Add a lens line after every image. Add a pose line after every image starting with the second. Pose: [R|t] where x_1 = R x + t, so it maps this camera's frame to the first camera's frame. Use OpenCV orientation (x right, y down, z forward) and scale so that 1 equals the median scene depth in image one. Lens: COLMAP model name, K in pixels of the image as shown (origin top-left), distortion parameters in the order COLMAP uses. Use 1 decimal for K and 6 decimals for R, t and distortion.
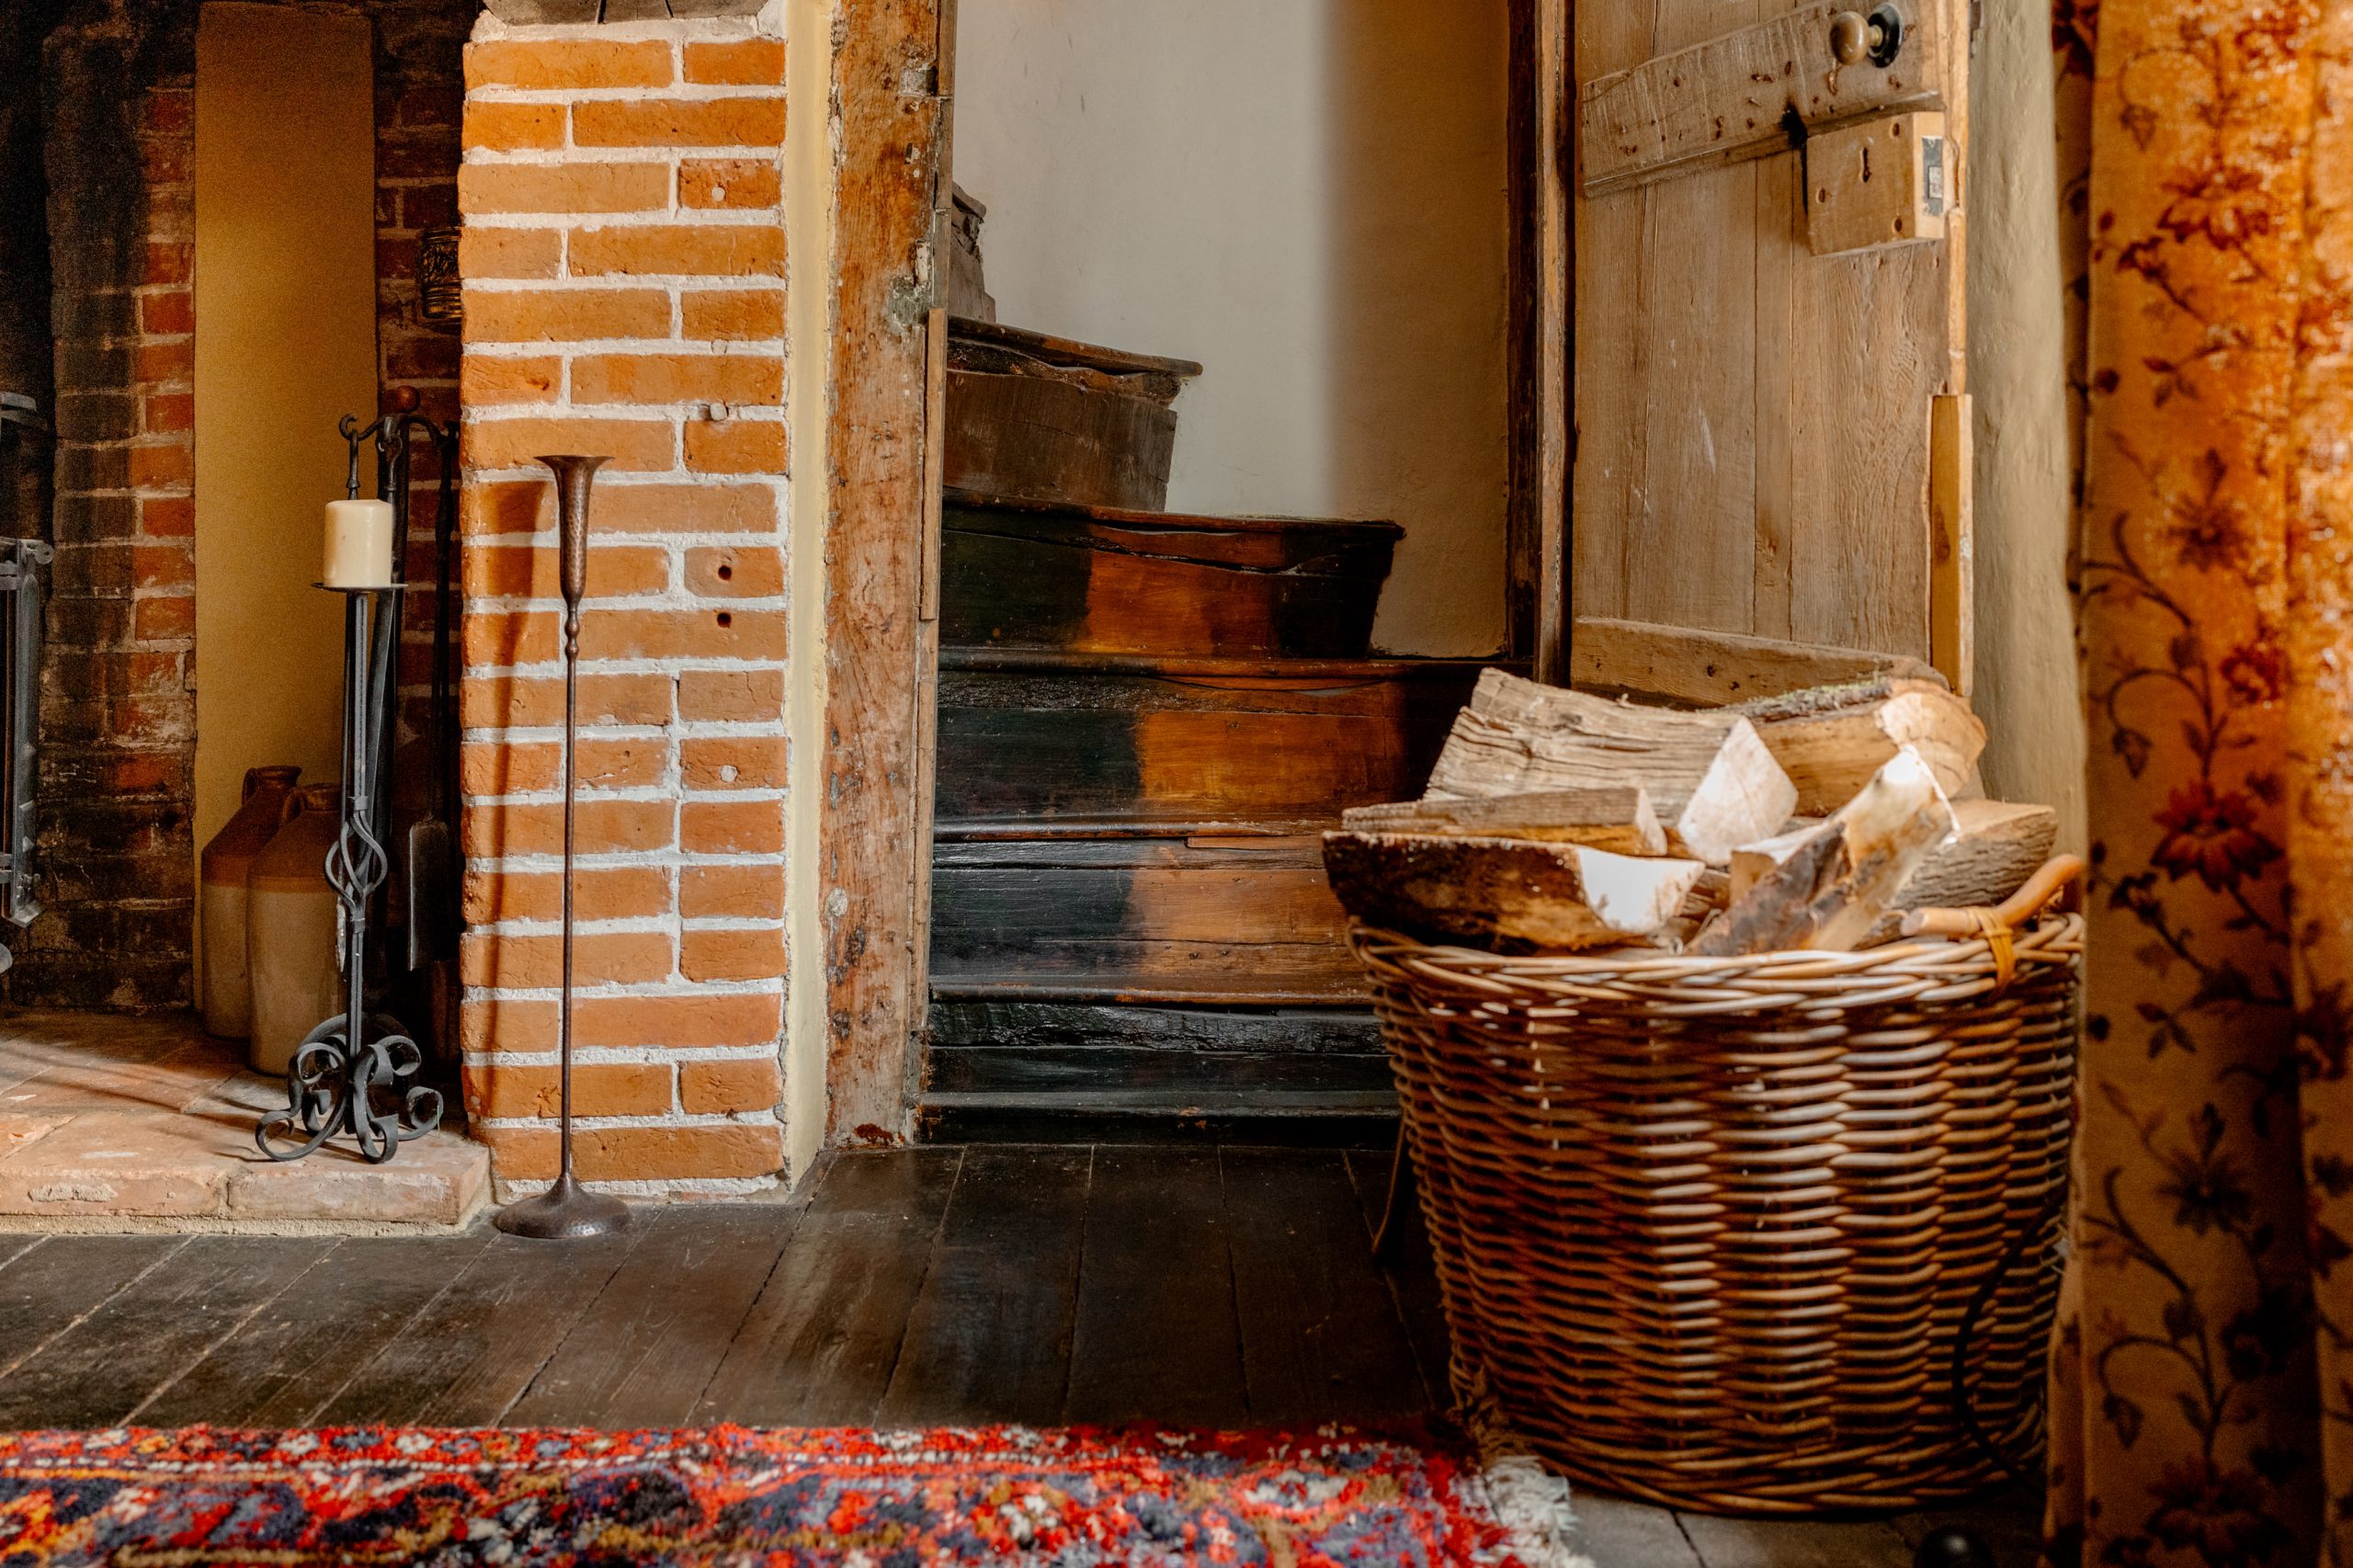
lens RADIAL K [[2356.5, 0, 1125.4], [0, 2356.5, 485.5], [0, 0, 1]] dist [-0.045903, 0.159218]
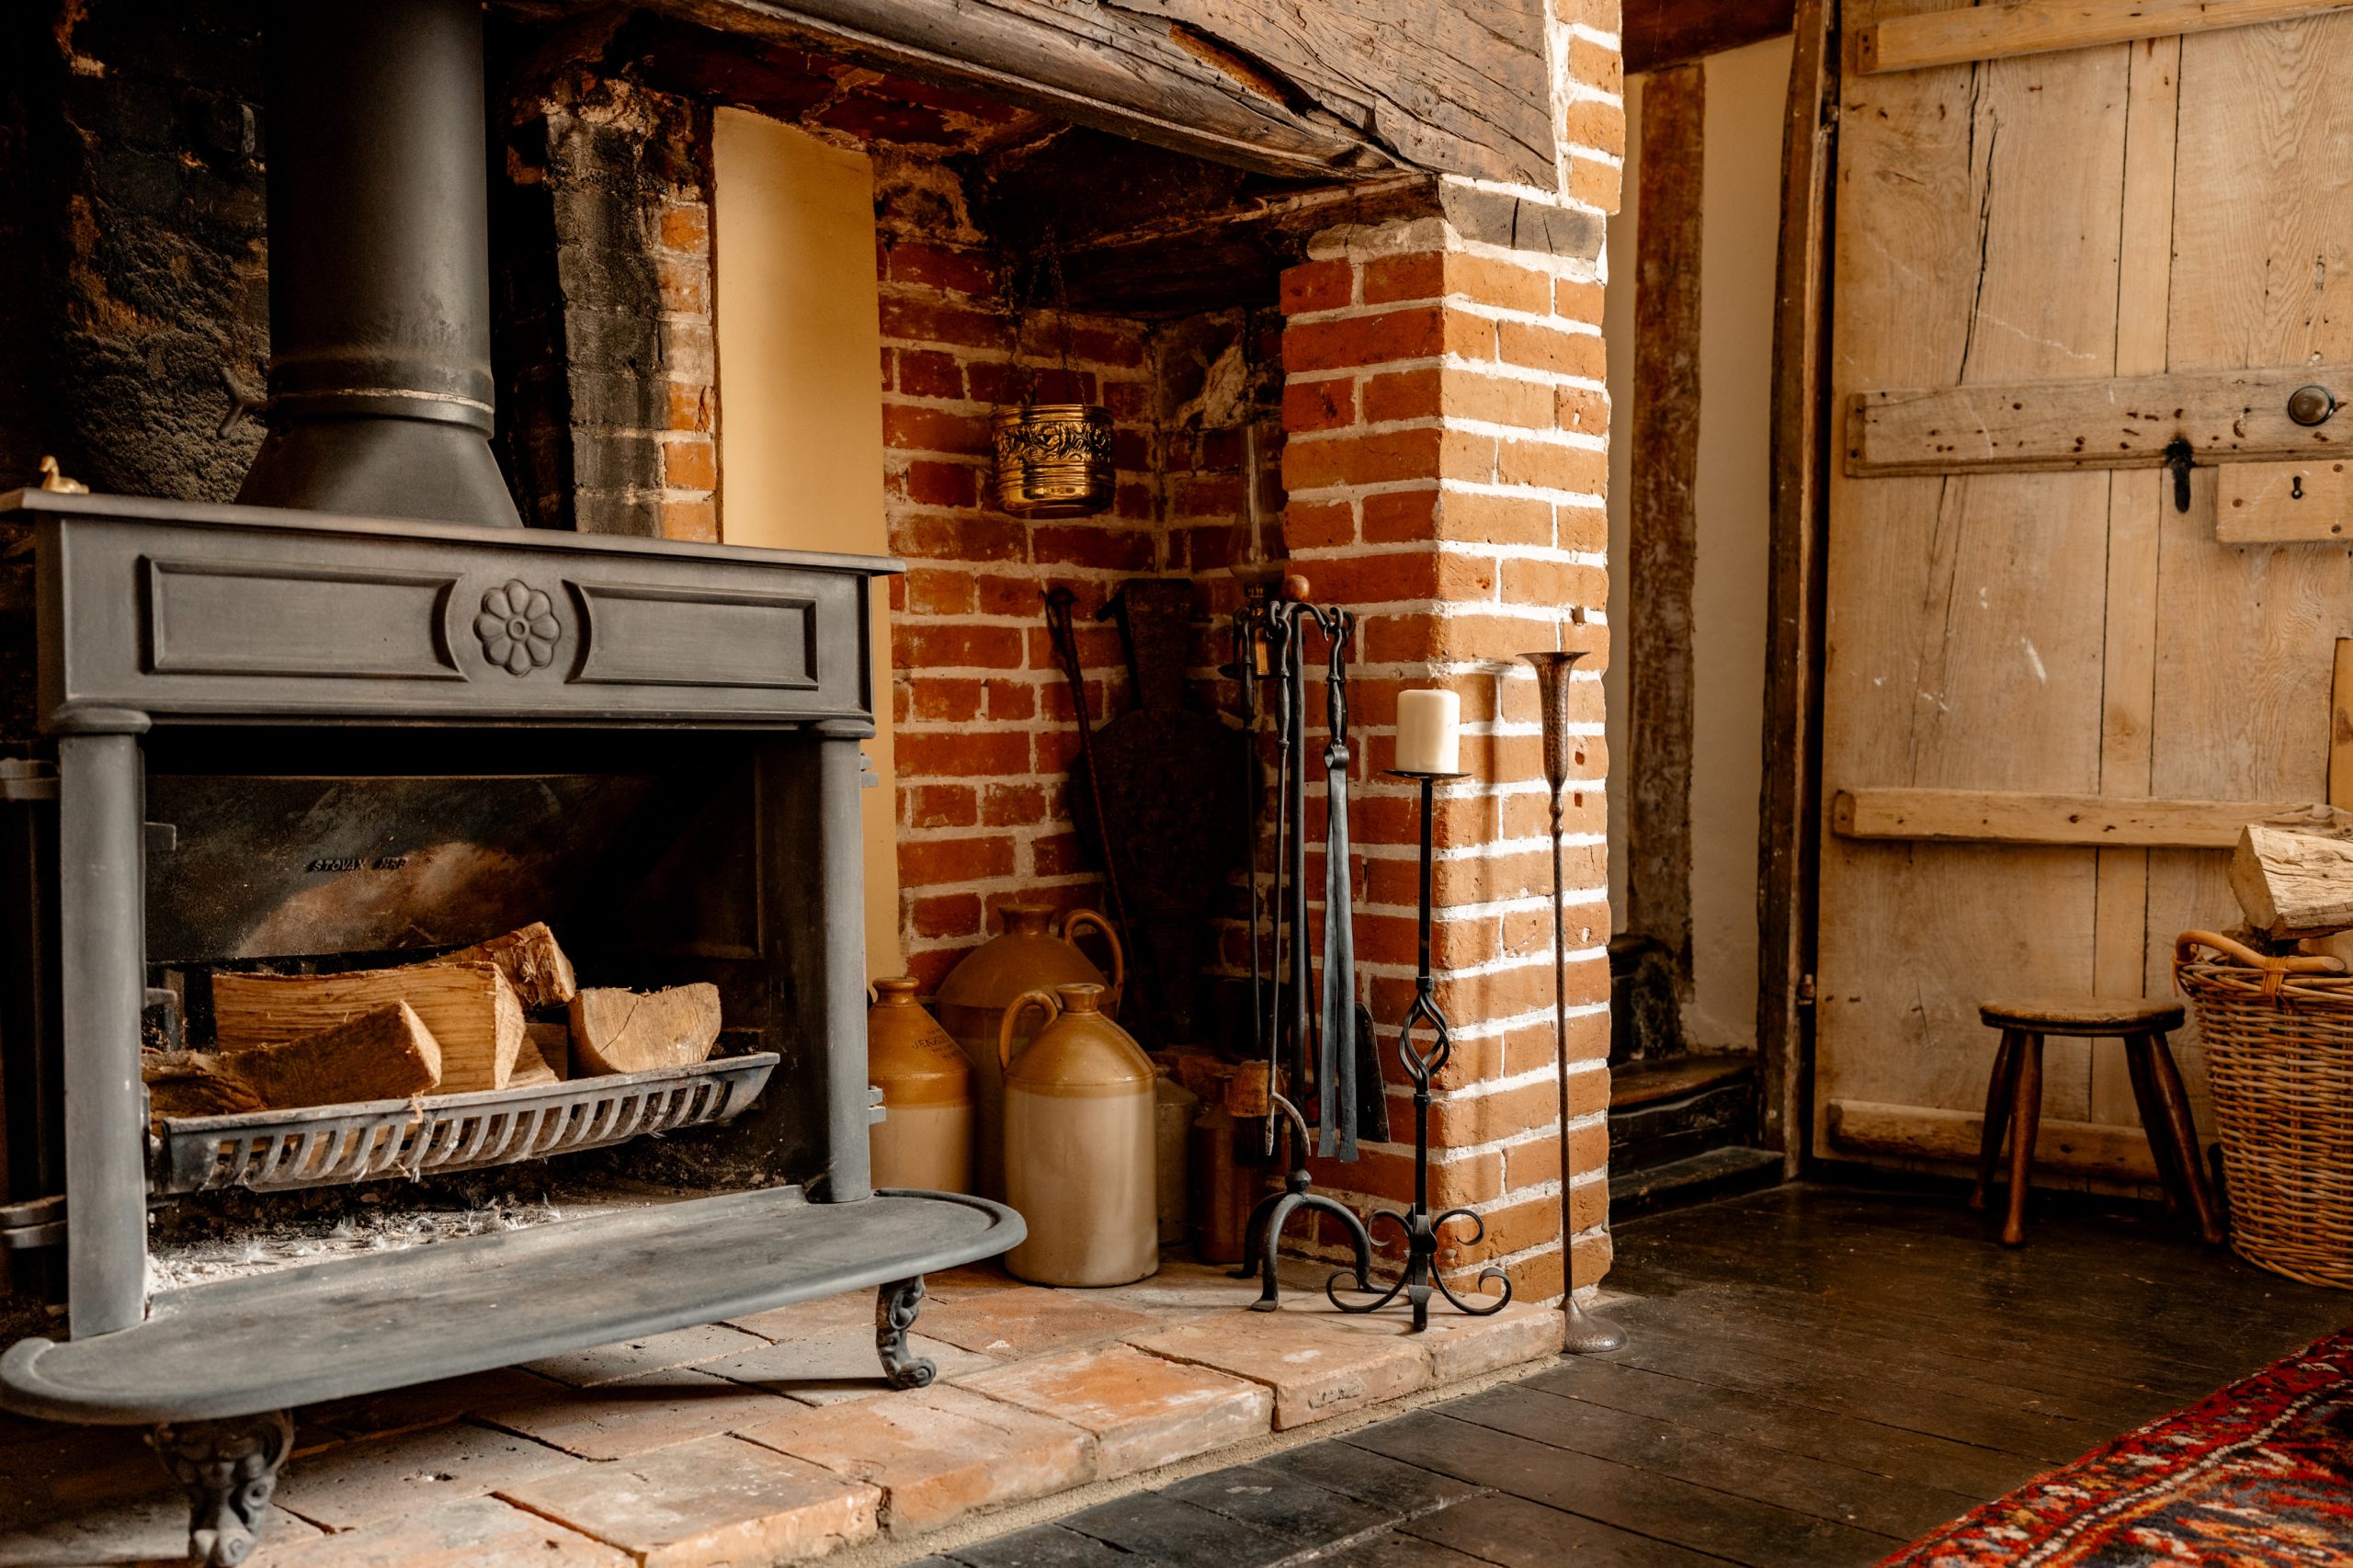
lens RADIAL K [[2230.9, 0, 1135.8], [0, 2230.9, 802.4], [0, 0, 1]] dist [-0.024991, 0.087809]
pose [[0.734792, -0.021917, 0.677938, -1.052305], [-0.014579, 0.998737, 0.048090, 0.009820], [-0.678136, -0.045220, 0.733544, 0.358703]]
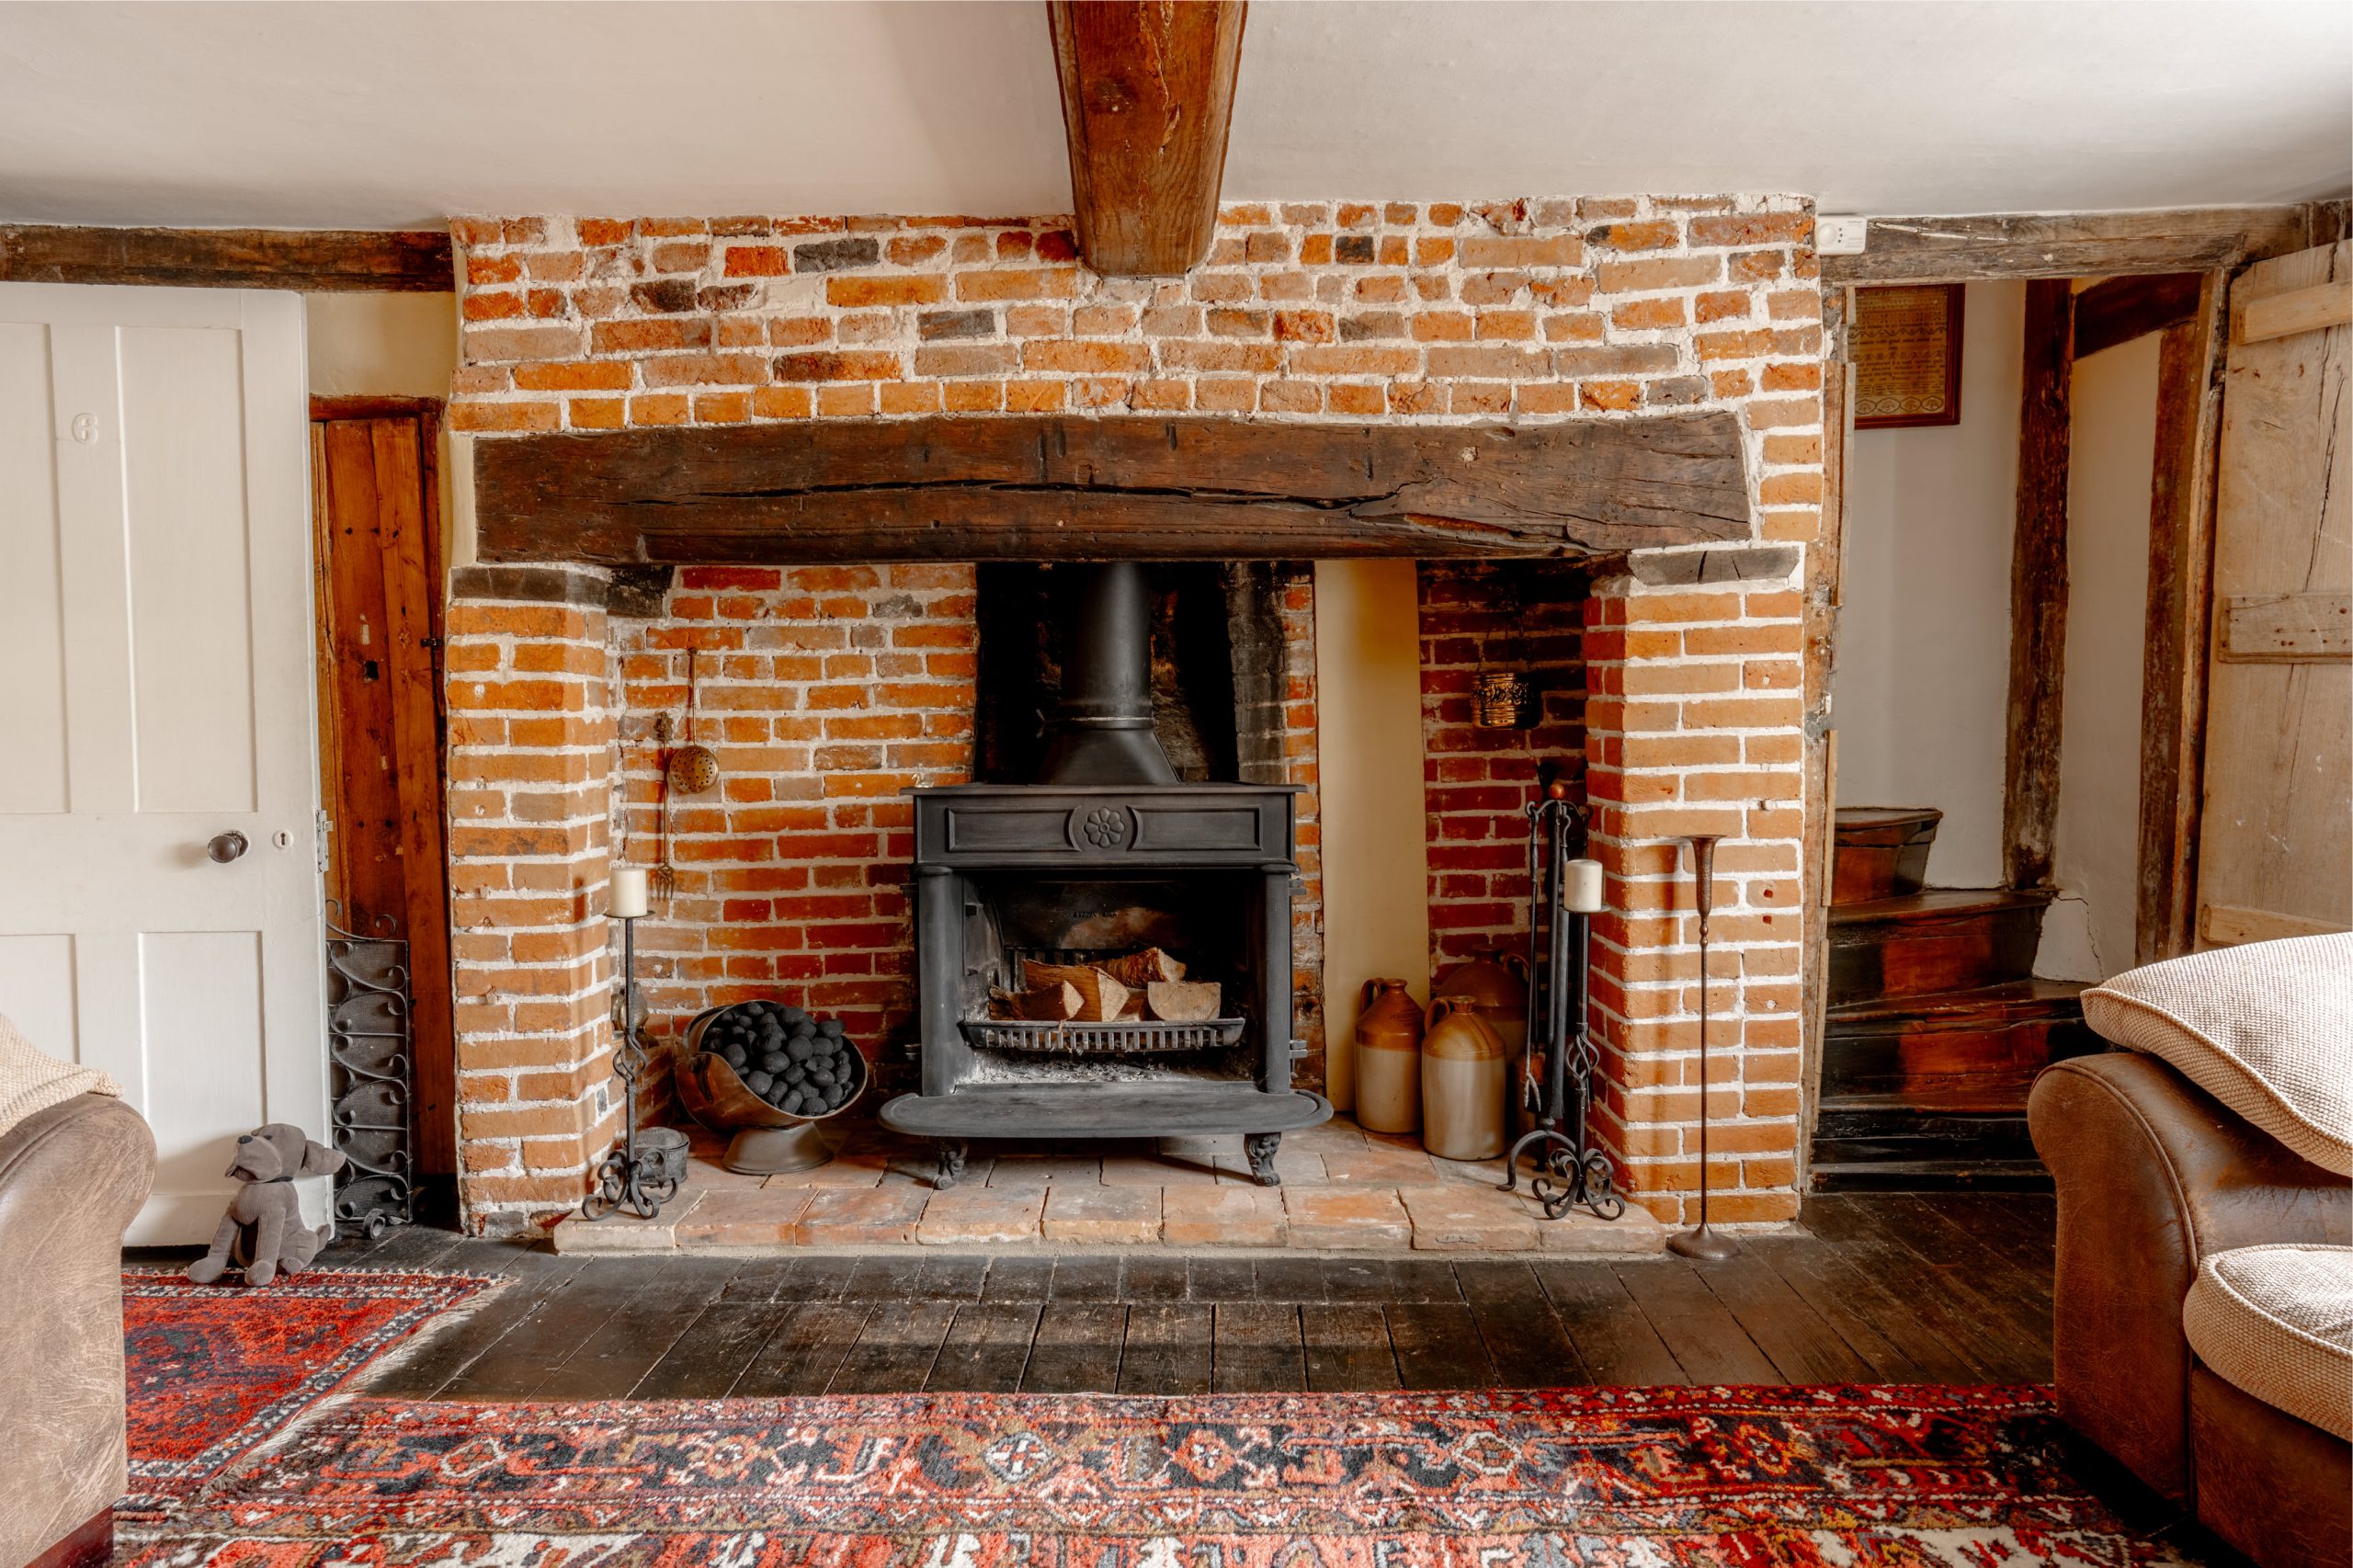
lens RADIAL K [[1529.8, 0, 1152.8], [0, 1529.8, 807.5], [0, 0, 1]] dist [-0.057633, 0.075609]
pose [[0.999184, -0.012906, -0.038282, -0.592483], [0.016748, 0.994665, 0.101791, -0.153583], [0.036764, -0.102349, 0.994069, -0.158407]]
